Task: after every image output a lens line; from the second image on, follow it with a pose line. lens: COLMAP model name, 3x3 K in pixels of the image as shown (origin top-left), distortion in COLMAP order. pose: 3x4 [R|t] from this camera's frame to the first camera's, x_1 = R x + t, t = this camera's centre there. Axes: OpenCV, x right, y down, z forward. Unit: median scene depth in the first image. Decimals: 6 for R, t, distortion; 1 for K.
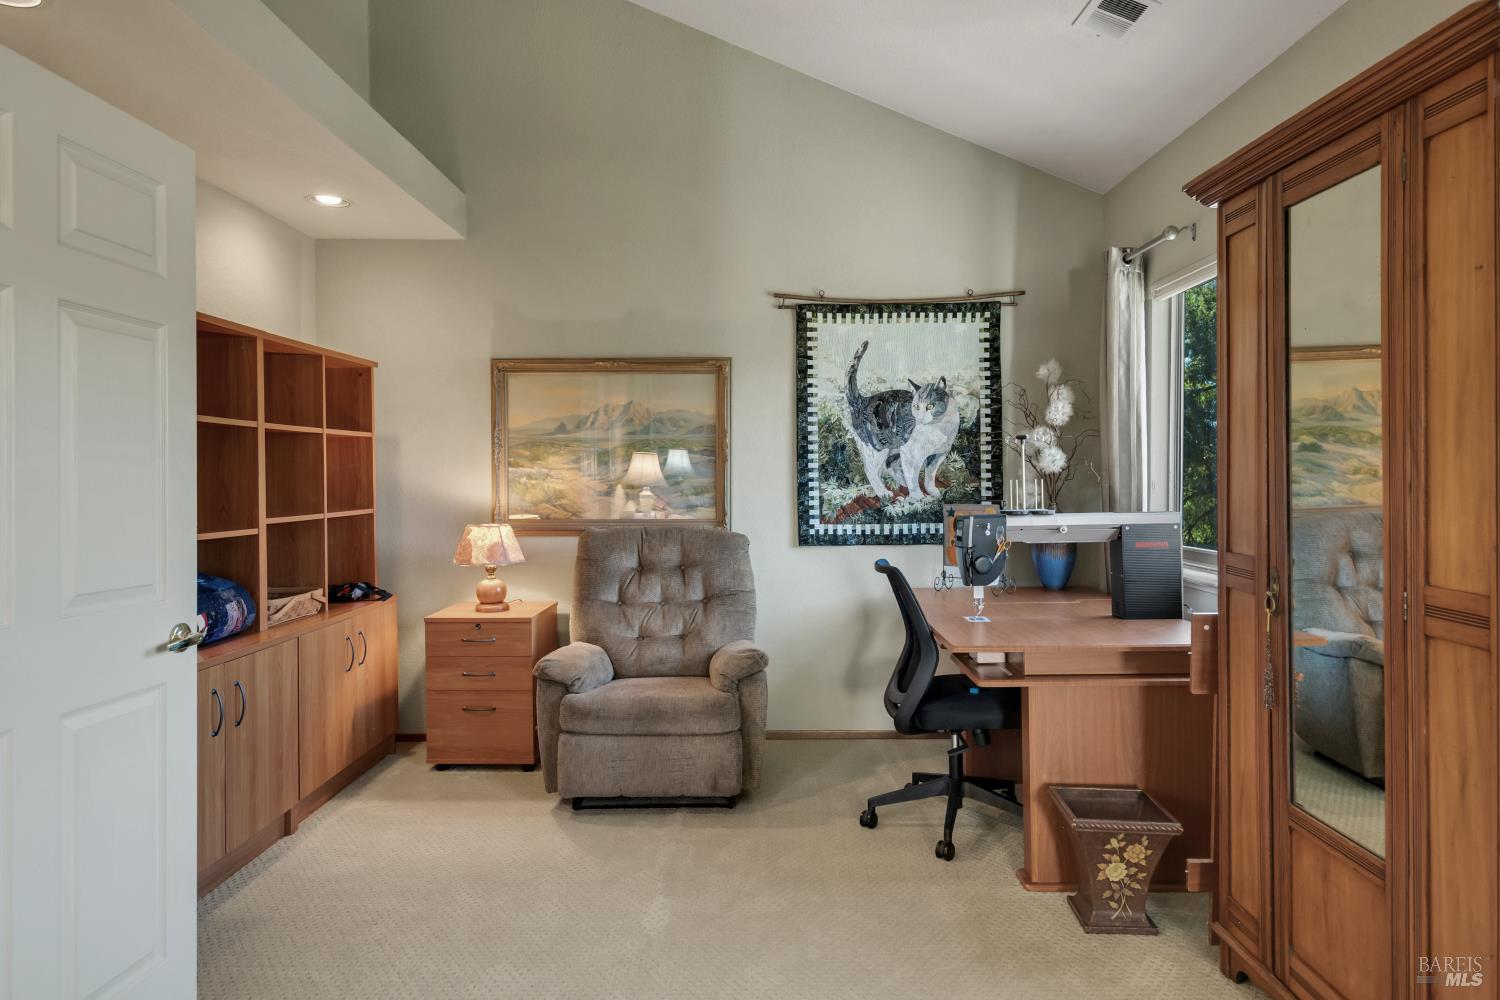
lens RADIAL K [[841.8, 0, 741.5], [0, 841.8, 486.1], [0, 0, 1]] dist [-0.002566, -0.002683]
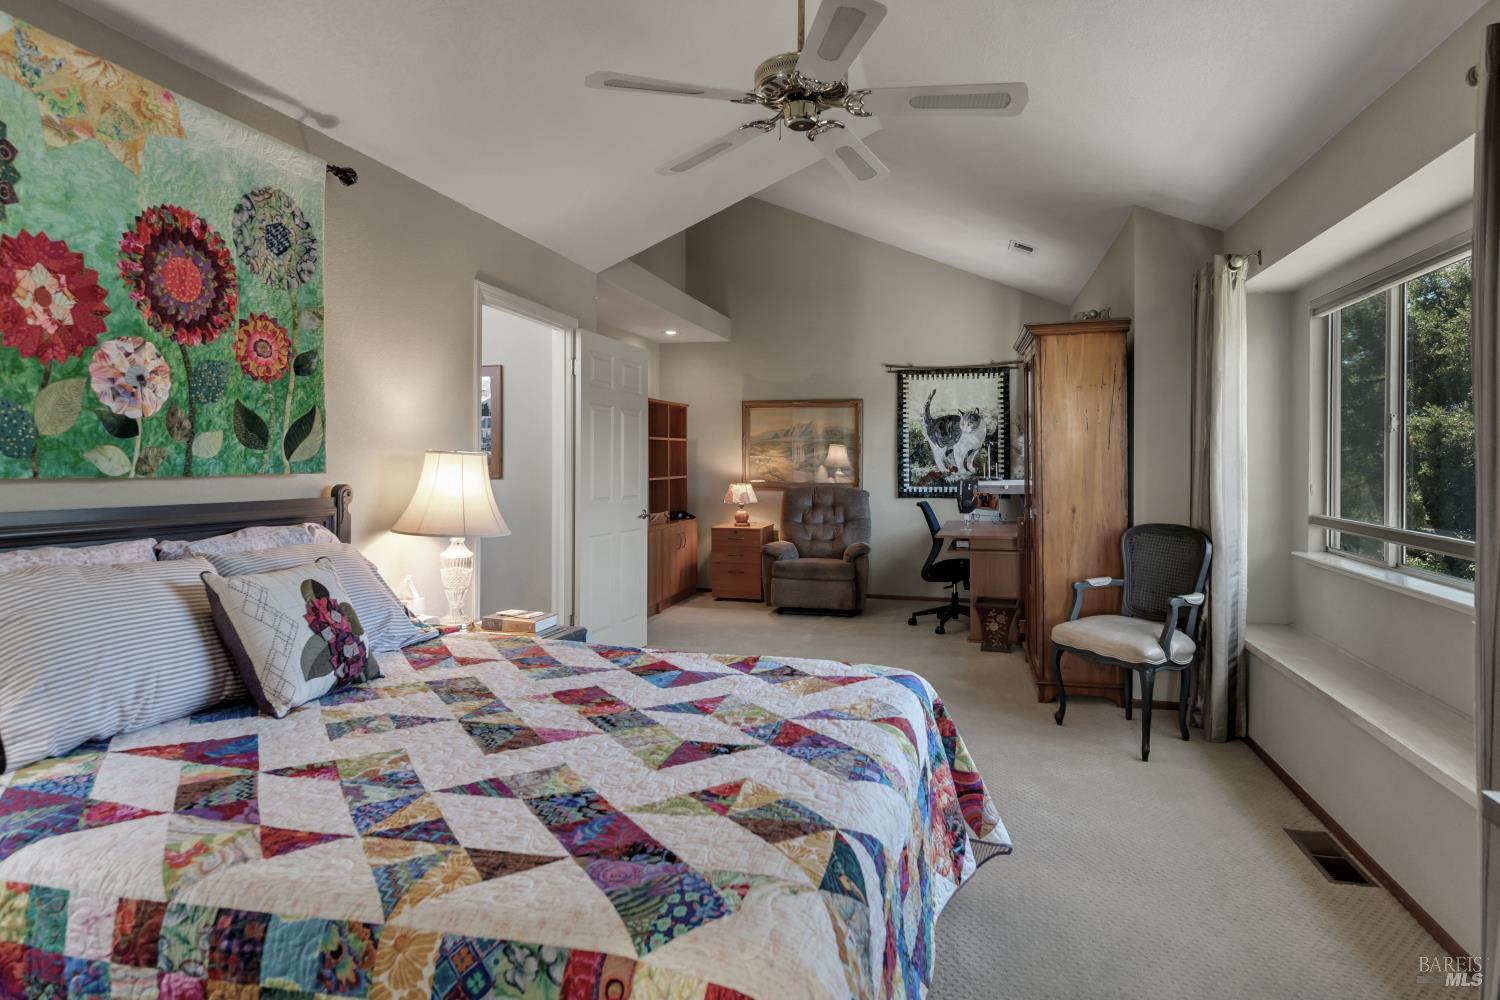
lens RADIAL K [[841.8, 0, 741.5], [0, 841.8, 486.1], [0, 0, 1]] dist [-0.002566, -0.002683]
pose [[0.962838, 0.013787, -0.269727, 0.241836], [-0.008413, 0.999743, 0.021073, 0.008012], [0.269948, -0.018021, 0.962706, -0.925284]]
